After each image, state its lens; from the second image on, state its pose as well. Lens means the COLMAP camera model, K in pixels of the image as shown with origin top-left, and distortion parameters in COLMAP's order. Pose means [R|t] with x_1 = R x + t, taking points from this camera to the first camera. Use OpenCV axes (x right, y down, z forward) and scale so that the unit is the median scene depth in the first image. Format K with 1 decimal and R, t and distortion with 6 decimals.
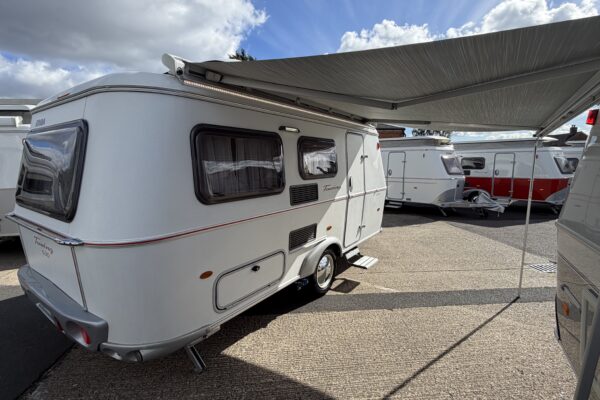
lens RADIAL K [[285.4, 0, 300.0], [0, 285.4, 200.0], [0, 0, 1]] dist [-0.002785, -0.001158]
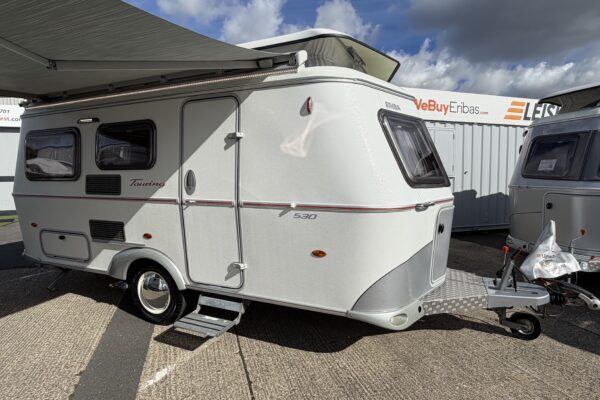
lens RADIAL K [[331.9, 0, 297.4], [0, 331.9, 199.7], [0, 0, 1]] dist [-0.003952, -0.000721]
pose [[0.196856, 0.083391, -0.976880, 1.121899], [-0.122835, 0.990623, 0.059811, -0.108263], [0.972707, 0.108221, 0.205253, 1.294727]]
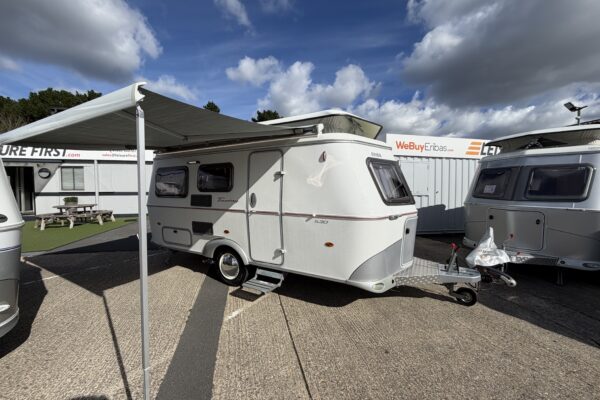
lens RADIAL K [[239.5, 0, 299.1], [0, 239.5, 199.1], [0, 0, 1]] dist [-0.001546, -0.000147]
pose [[0.107433, 0.048175, -0.993045, 1.281894], [-0.129952, 0.990937, 0.034013, -0.133749], [0.985683, 0.125394, 0.112719, 1.275024]]
